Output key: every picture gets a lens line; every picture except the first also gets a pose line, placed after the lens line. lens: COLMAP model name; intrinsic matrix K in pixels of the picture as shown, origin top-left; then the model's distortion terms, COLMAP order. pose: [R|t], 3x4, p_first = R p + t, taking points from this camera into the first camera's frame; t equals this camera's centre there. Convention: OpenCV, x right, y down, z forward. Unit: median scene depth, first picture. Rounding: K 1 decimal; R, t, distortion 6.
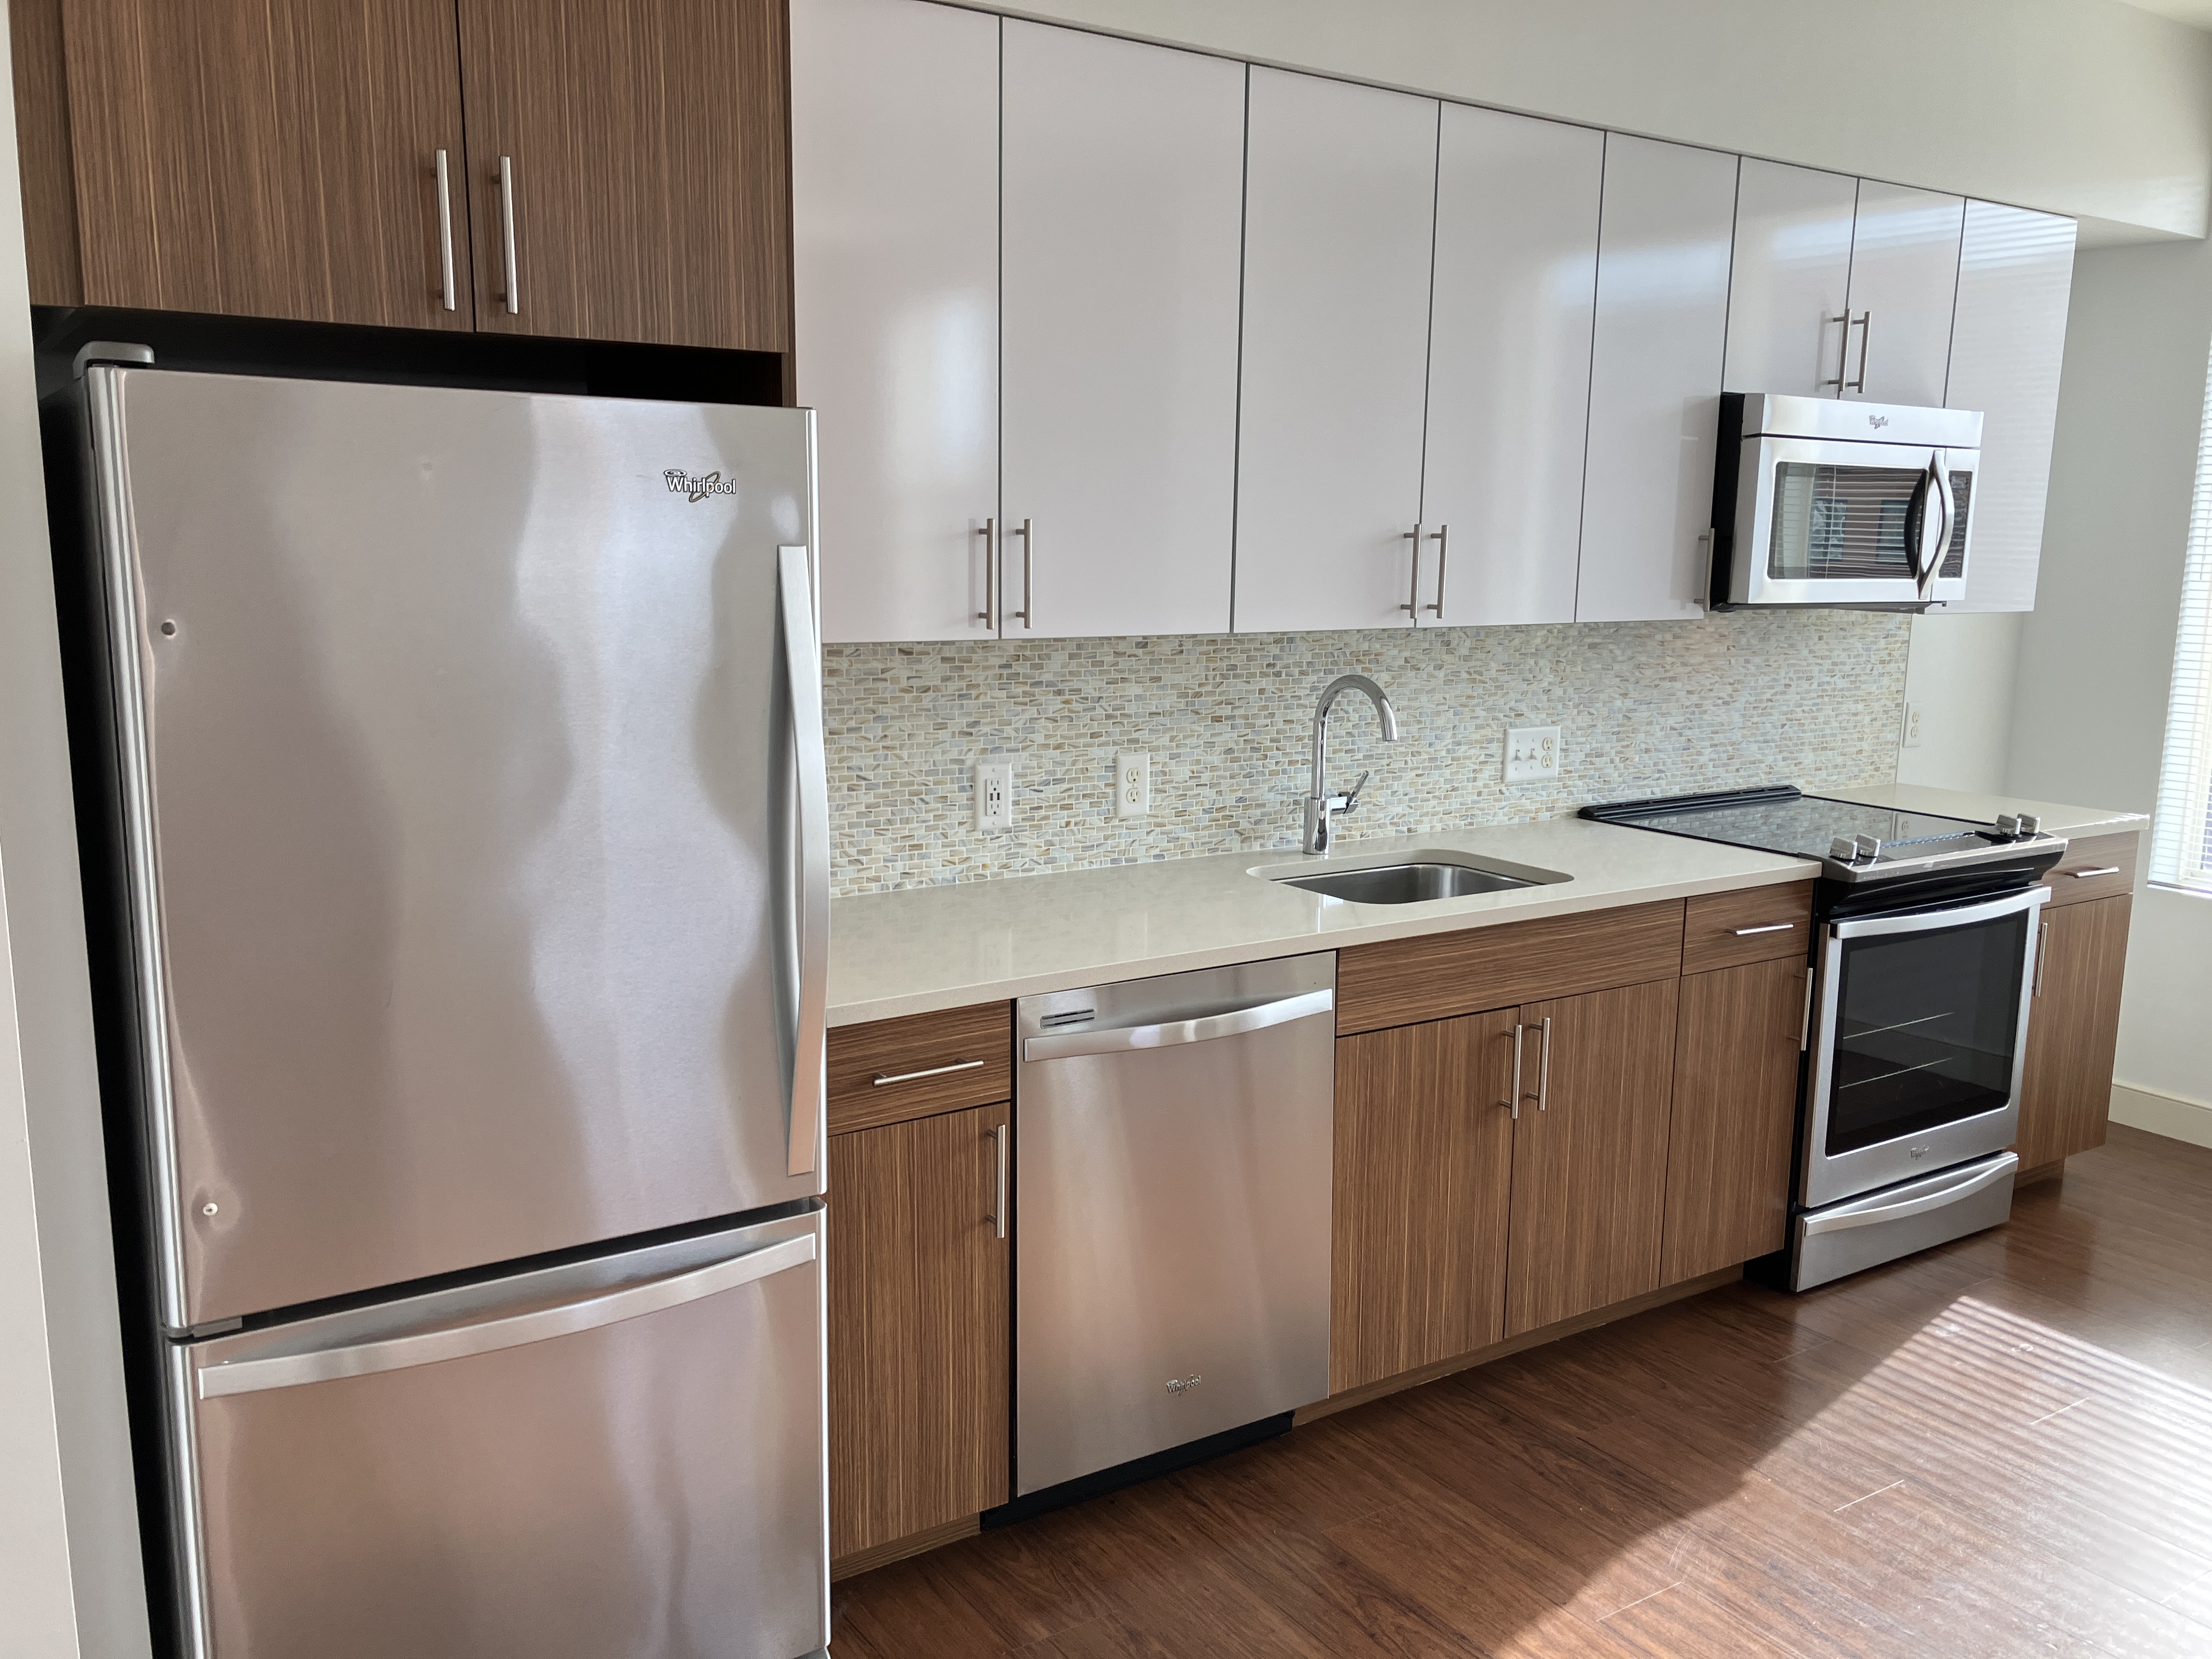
lens RADIAL K [[1815.2, 0, 1103.7], [0, 1815.2, 839.5], [0, 0, 1]] dist [0.048268, -0.026993]
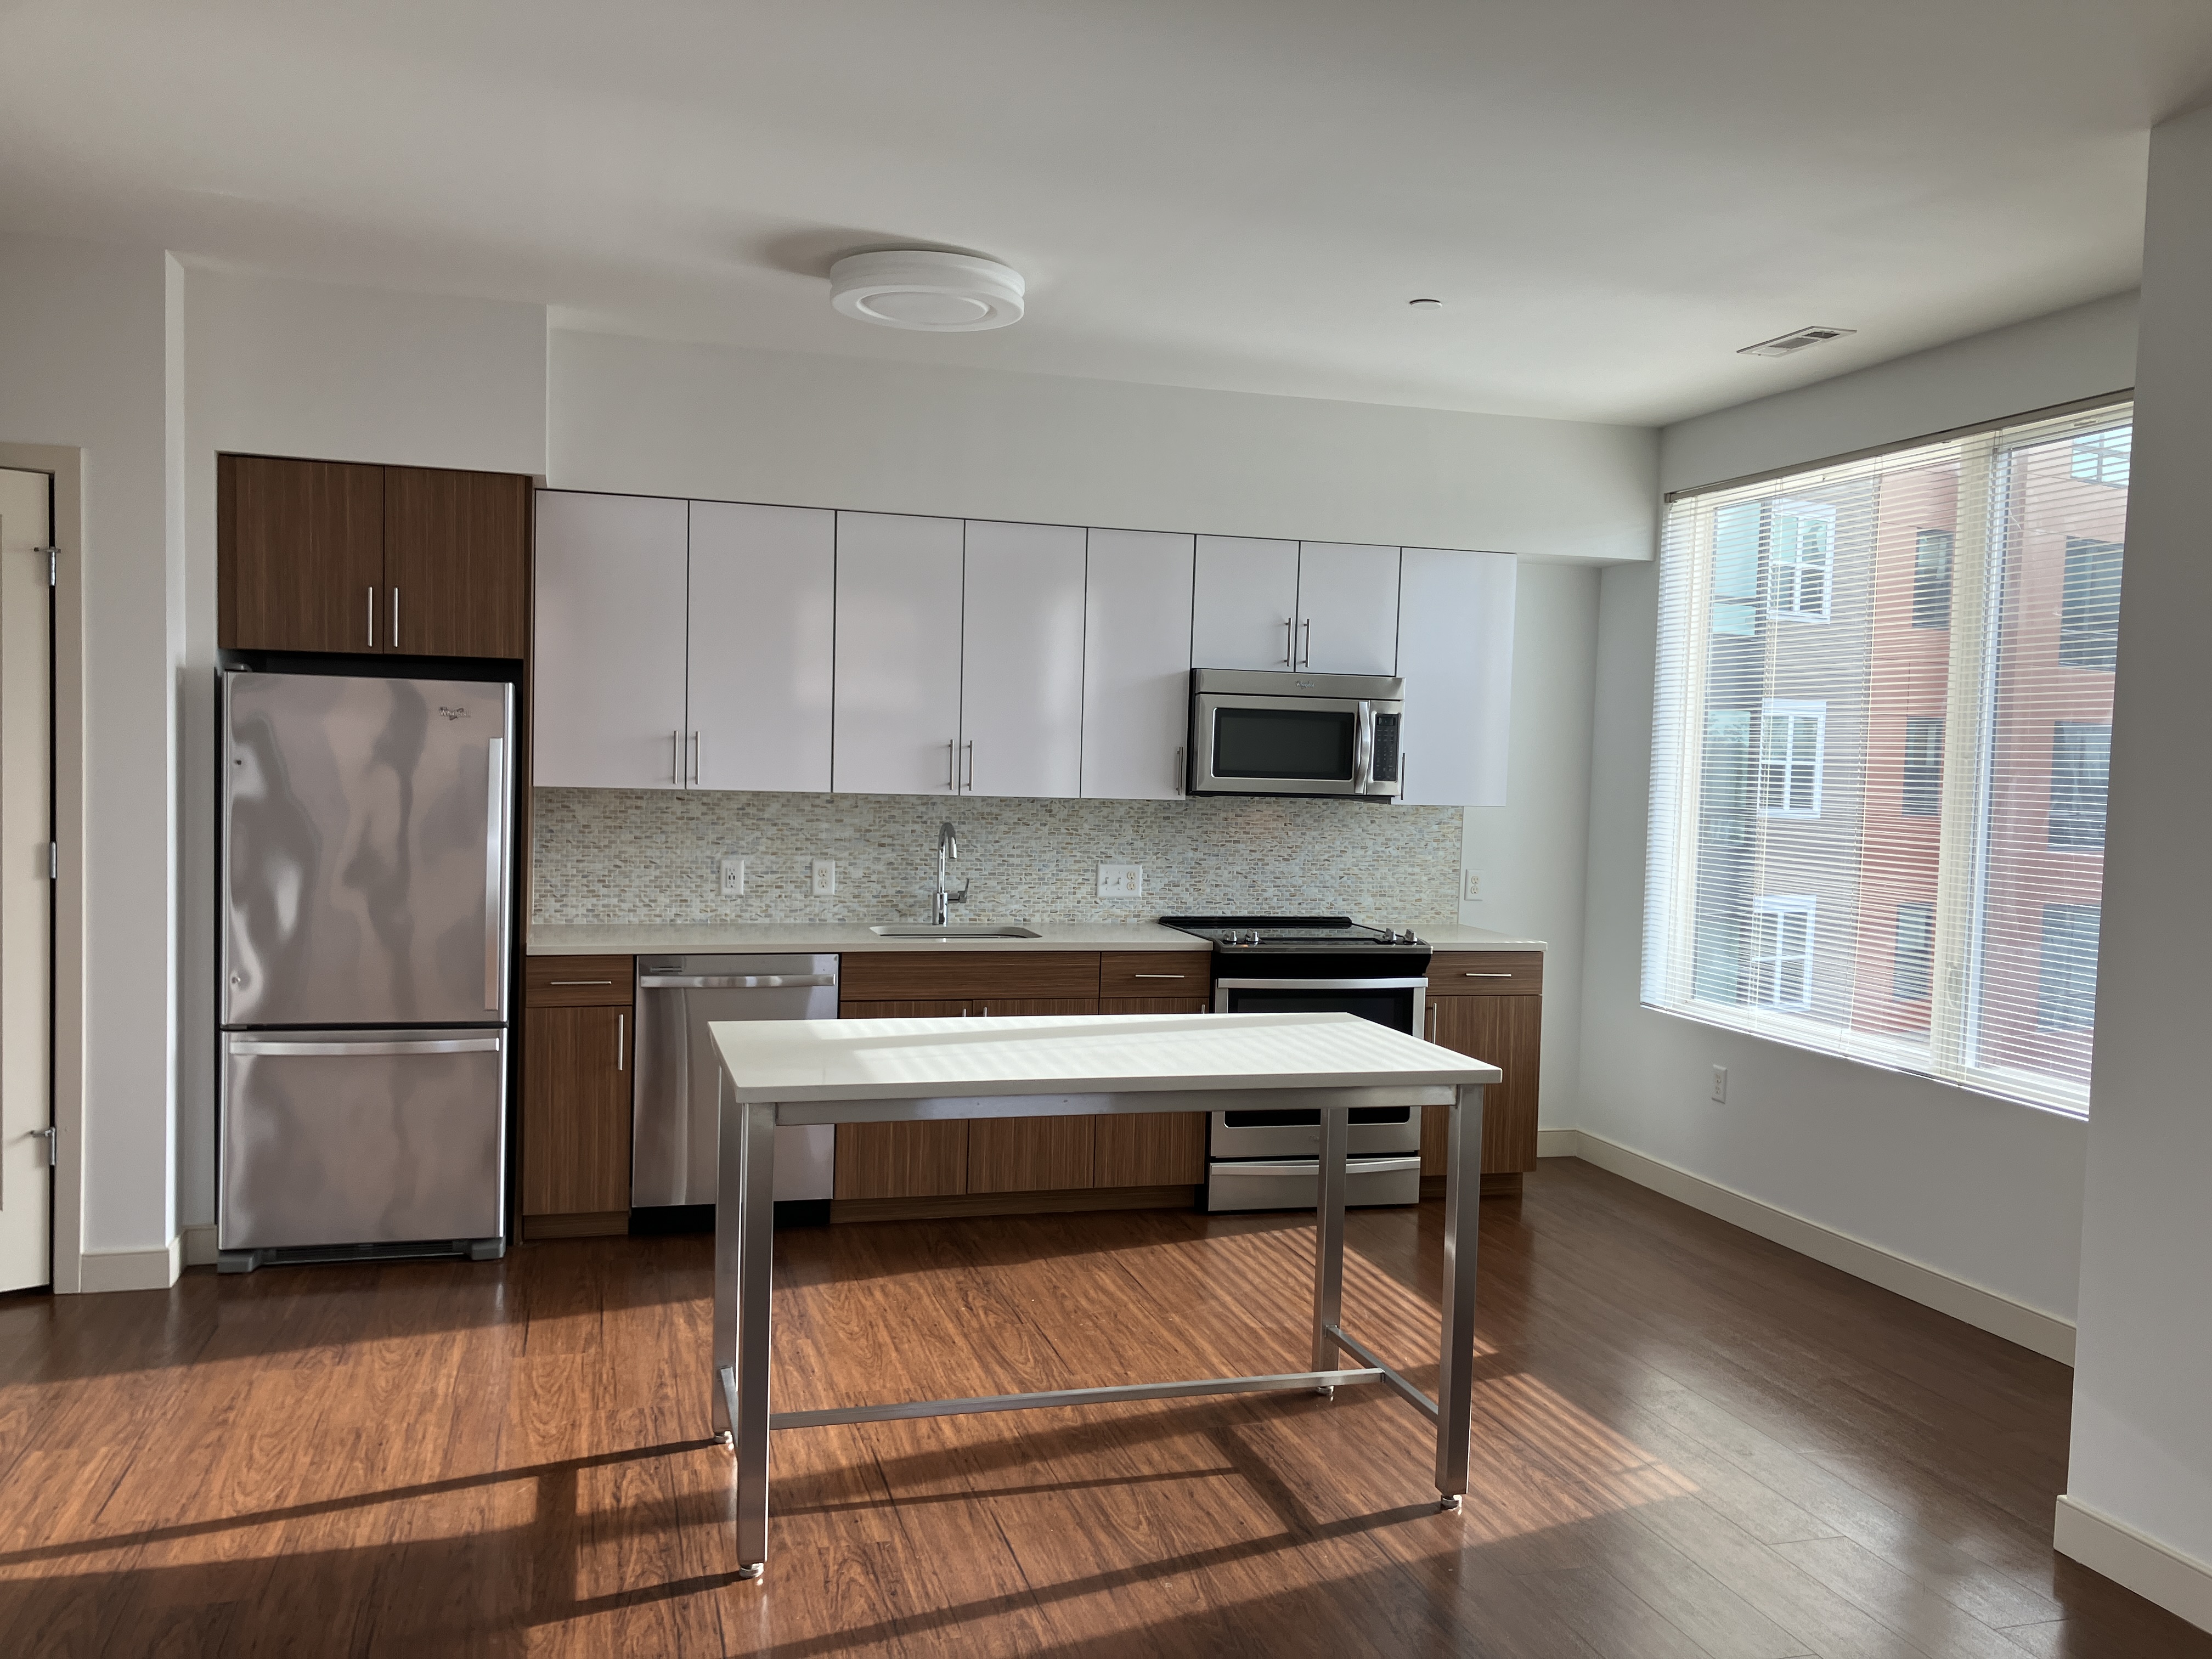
lens RADIAL K [[1815.2, 0, 1109.4], [0, 1815.2, 824.1], [0, 0, 1]] dist [0.048268, -0.026993]
pose [[0.954836, 0.026241, -0.295973, 0.804054], [-0.066077, 0.989903, -0.125405, 0.122220], [0.289693, 0.139298, 0.946929, -0.630087]]
